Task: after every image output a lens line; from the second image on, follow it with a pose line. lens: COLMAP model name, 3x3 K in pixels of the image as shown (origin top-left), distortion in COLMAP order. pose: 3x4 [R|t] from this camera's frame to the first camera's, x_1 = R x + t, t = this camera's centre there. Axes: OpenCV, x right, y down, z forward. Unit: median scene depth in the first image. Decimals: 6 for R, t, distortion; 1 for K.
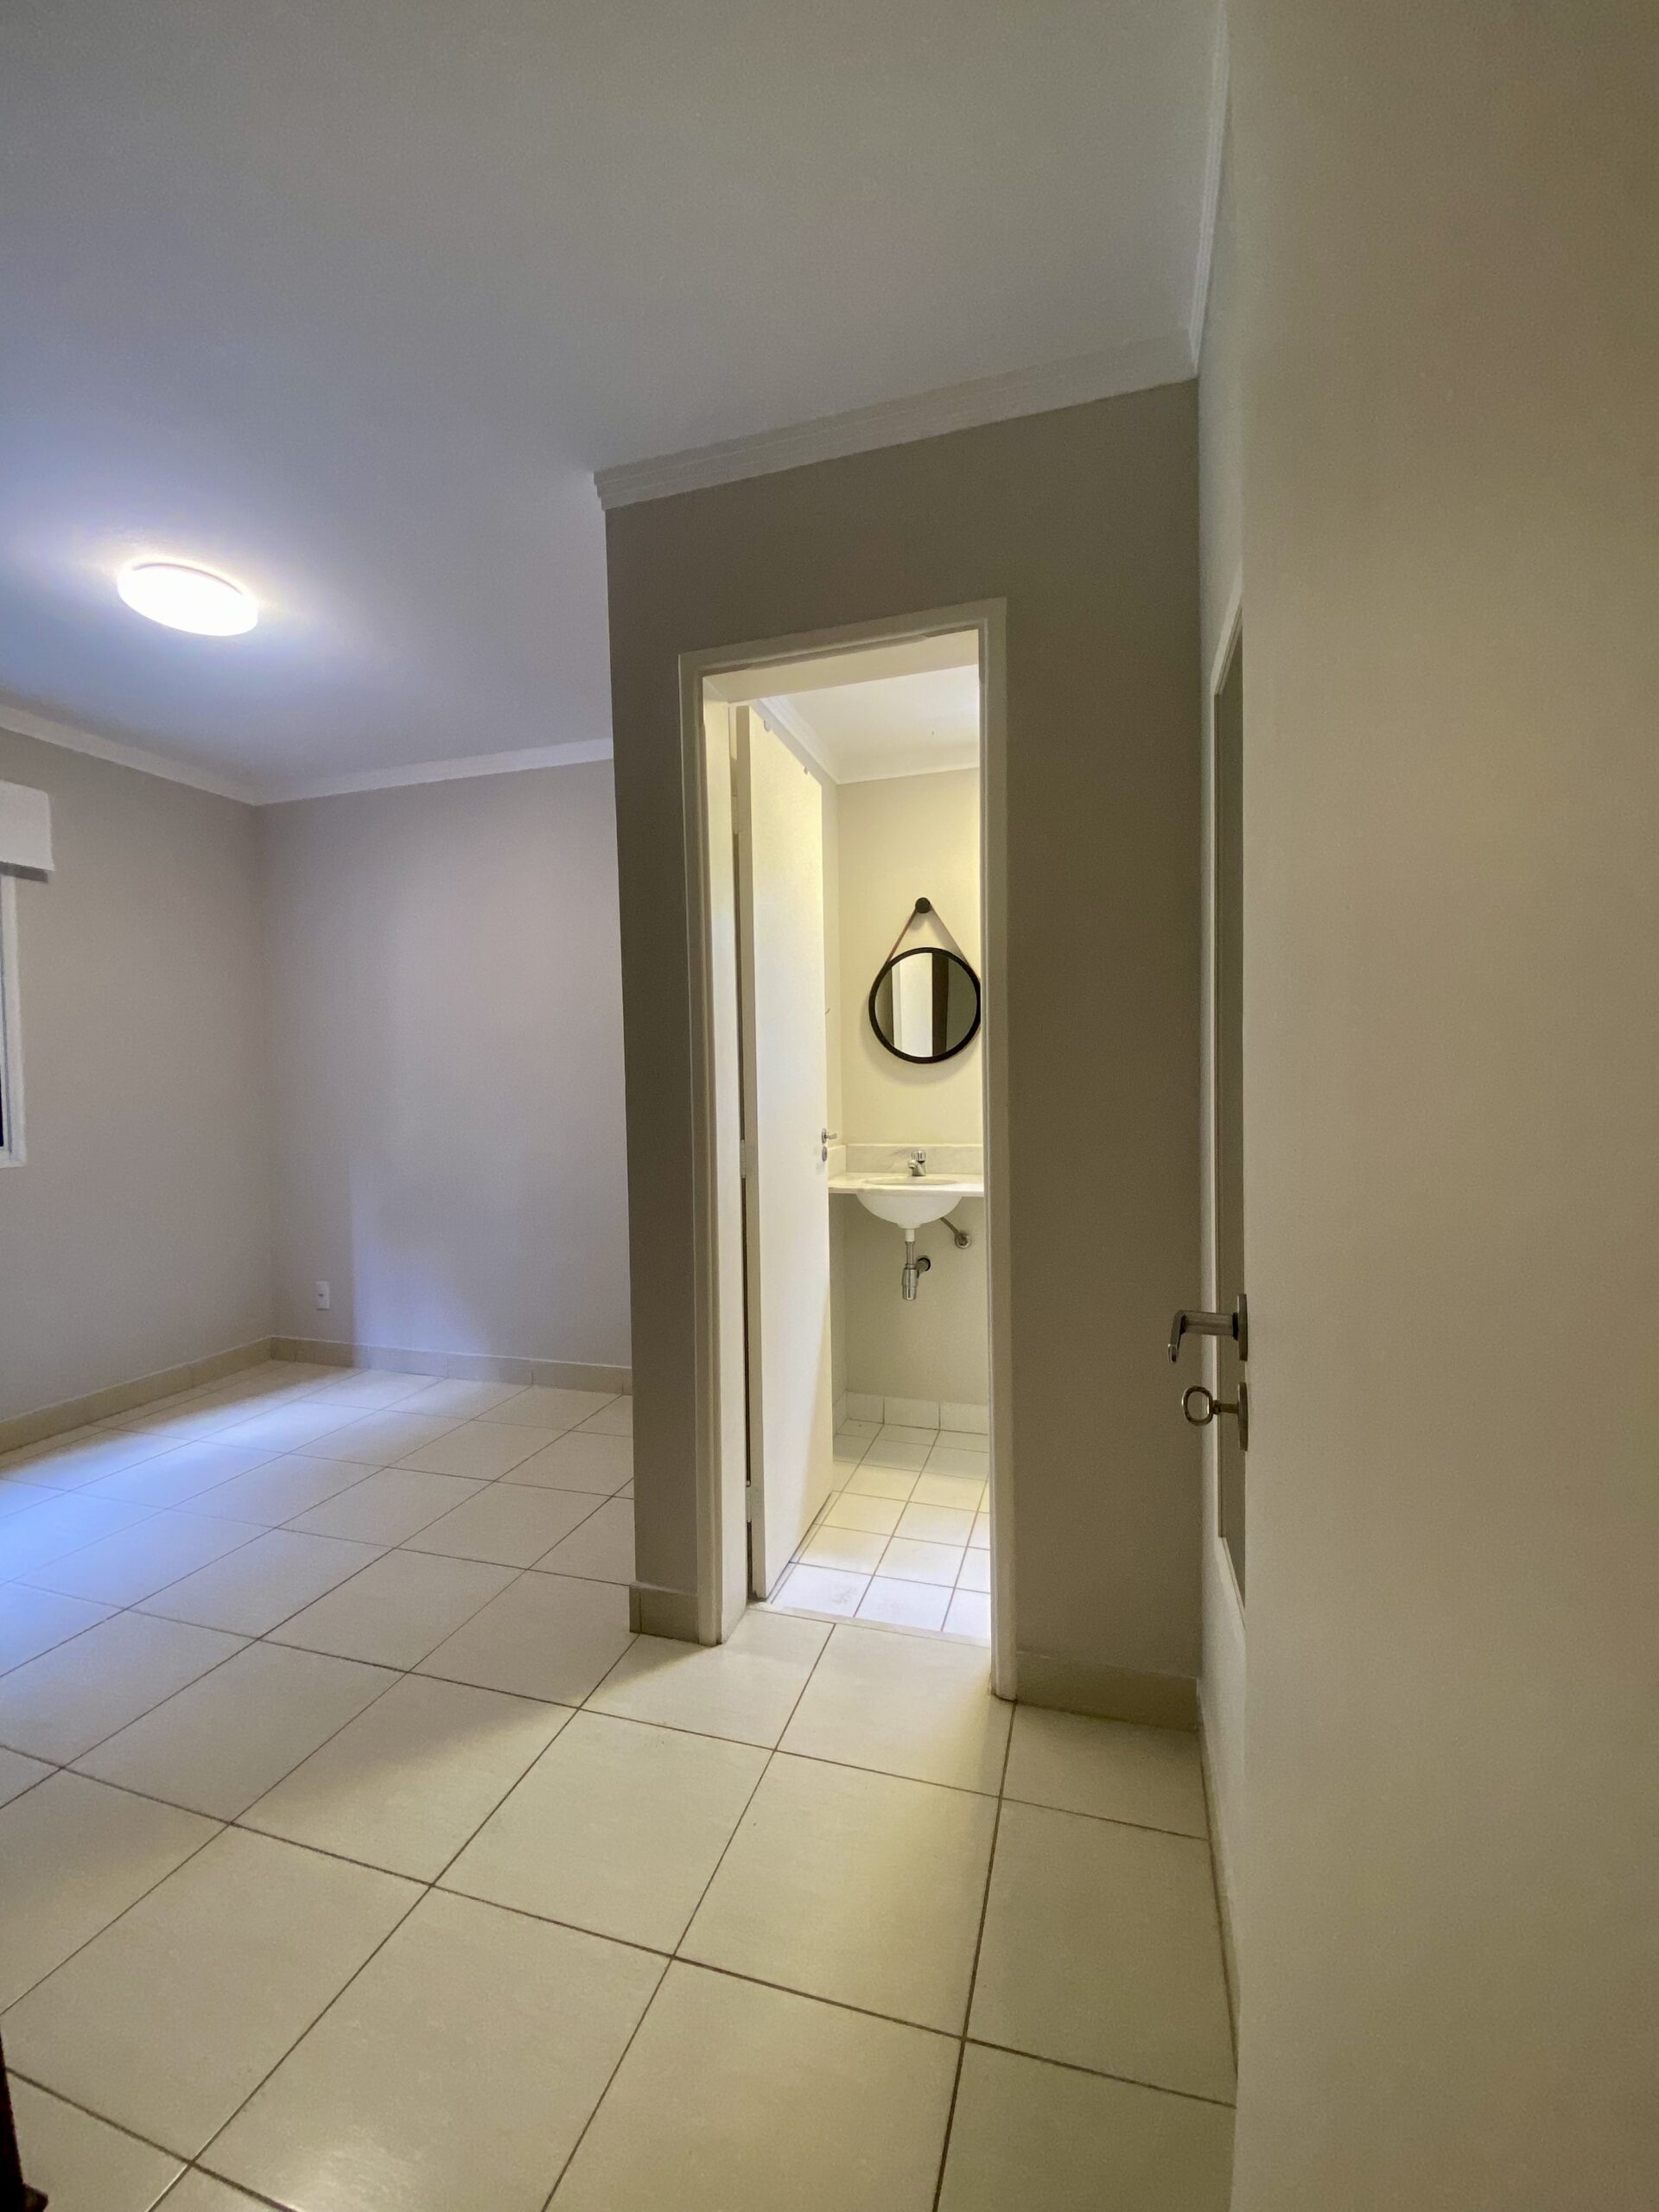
lens RADIAL K [[899.4, 0, 829.5], [0, 899.4, 1106.0], [0, 0, 1]] dist [0.030677, -0.024355]
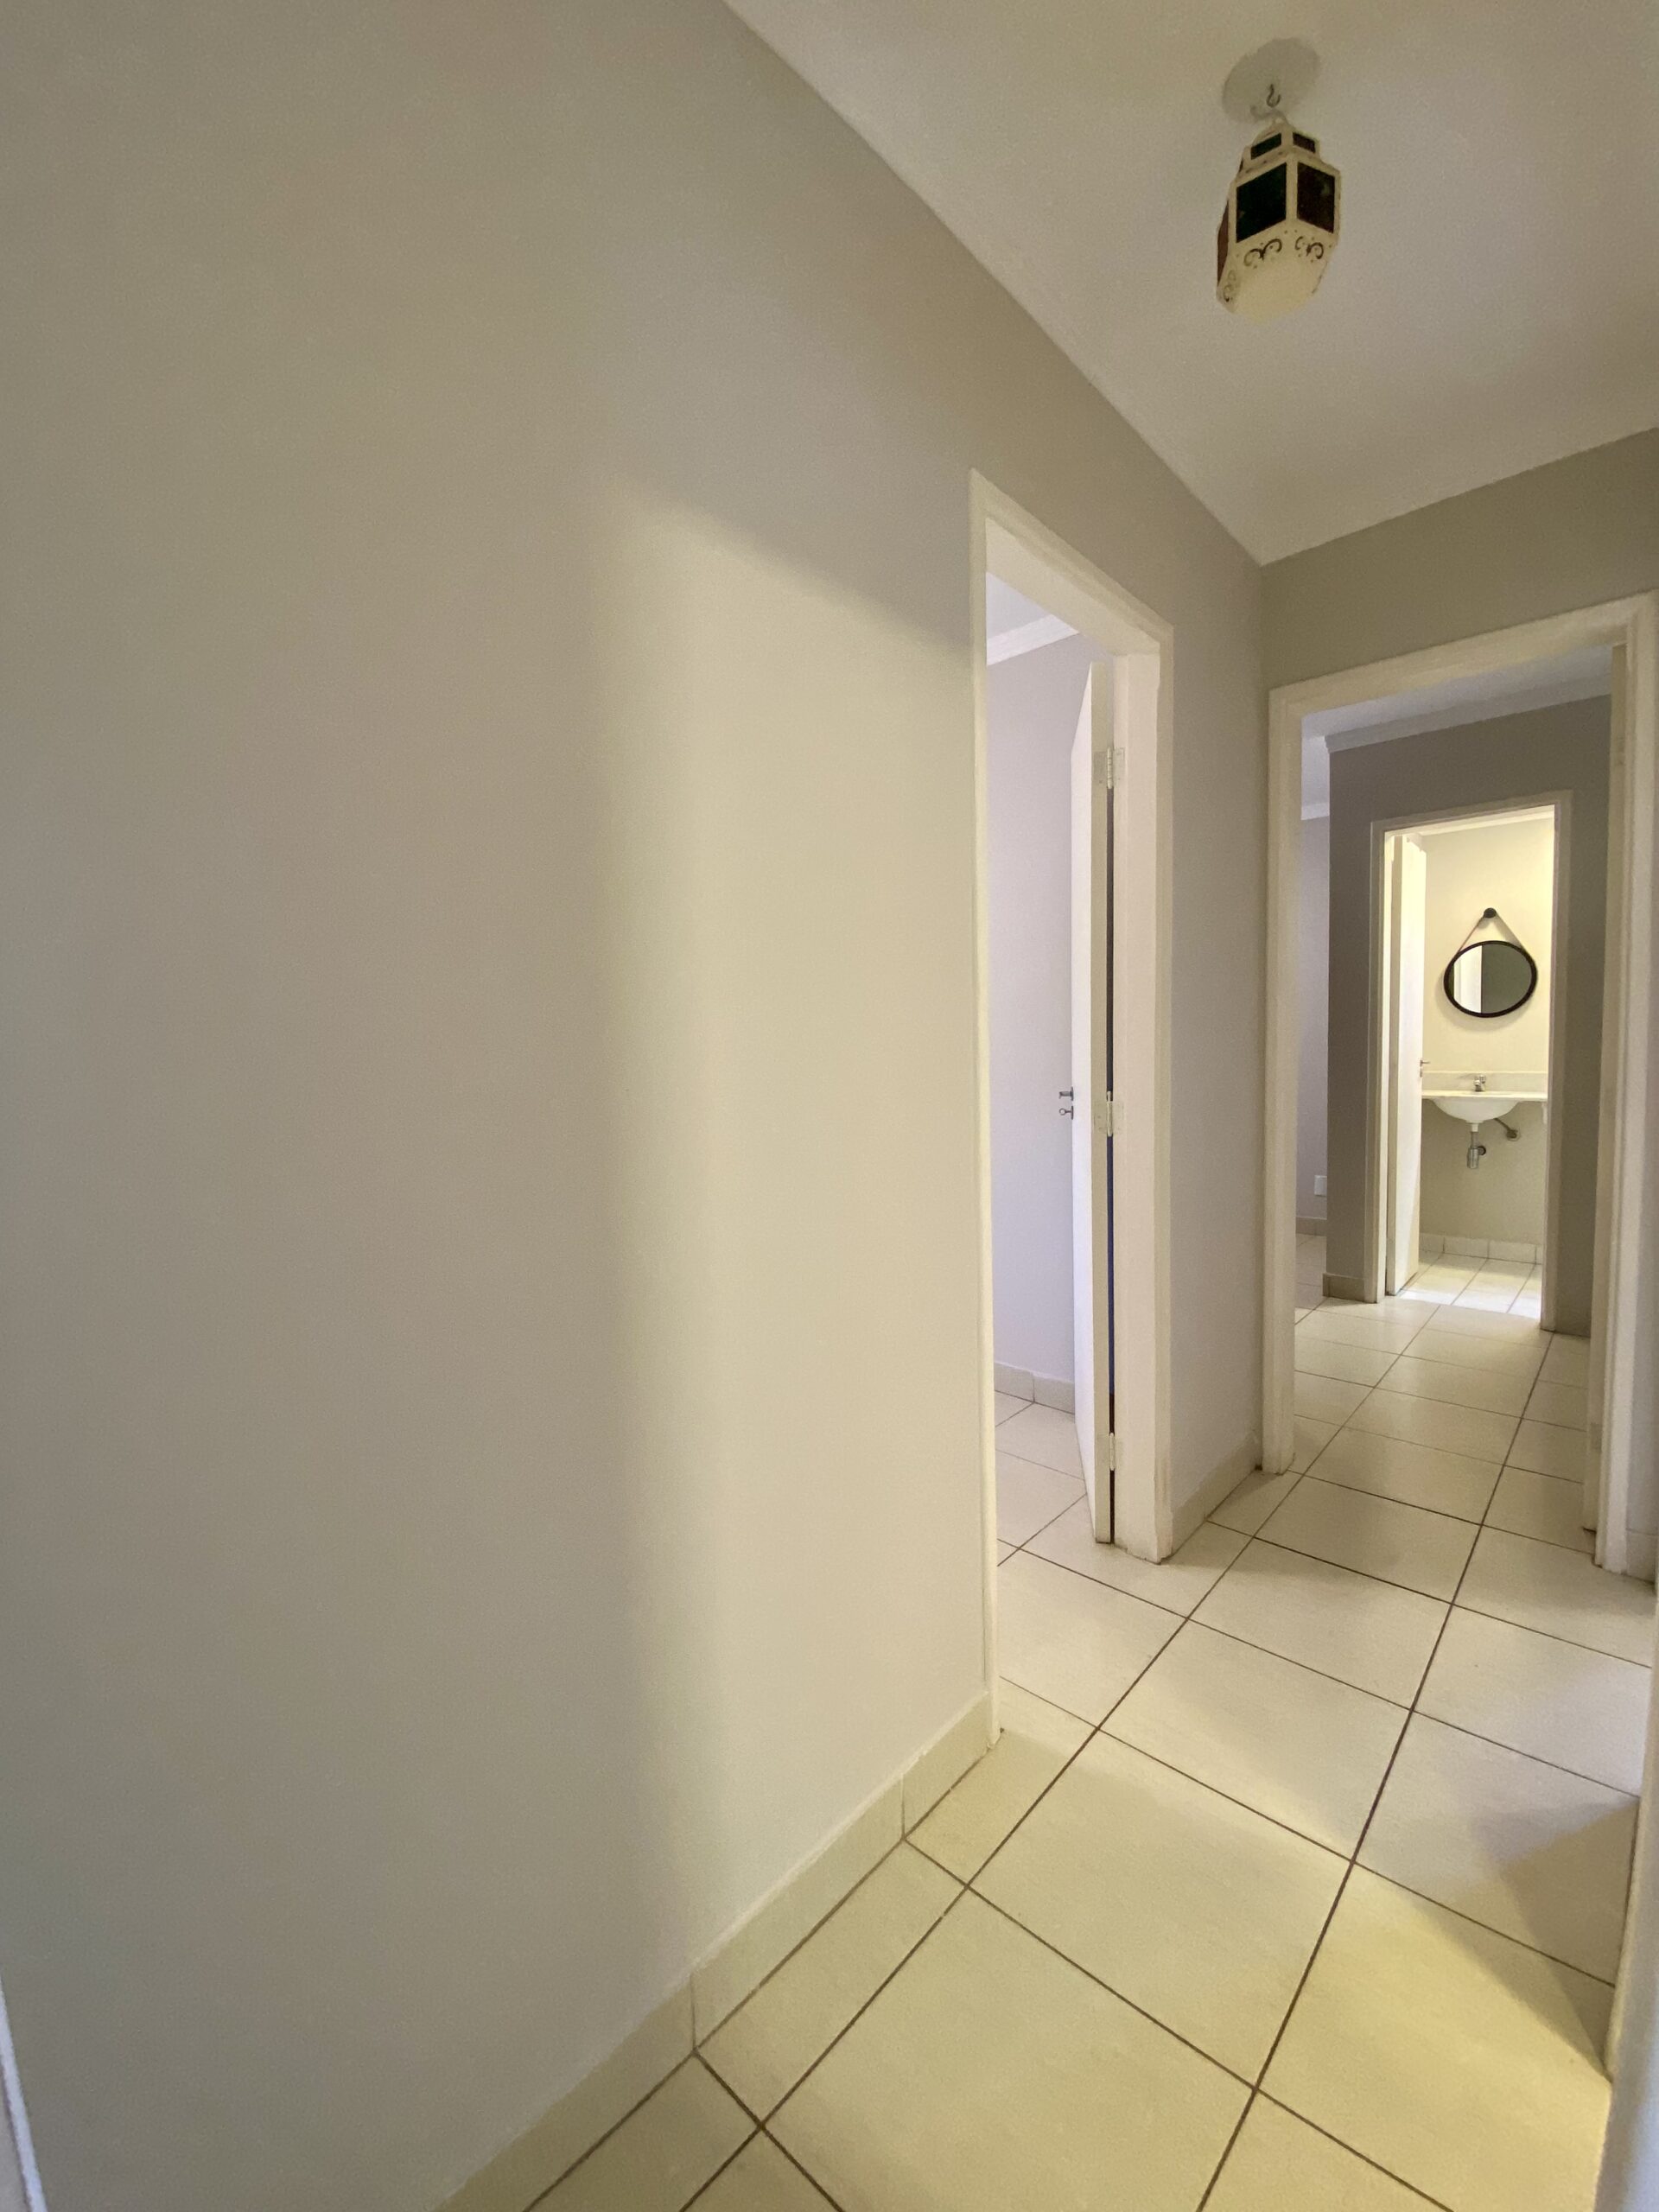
lens RADIAL K [[899.4, 0, 829.5], [0, 899.4, 1106.0], [0, 0, 1]] dist [0.030677, -0.024355]
pose [[0.898175, 0.027157, -0.438799, -0.232973], [-0.002309, 0.998368, 0.057063, 0.017121], [0.439632, -0.050239, 0.896772, -0.942409]]
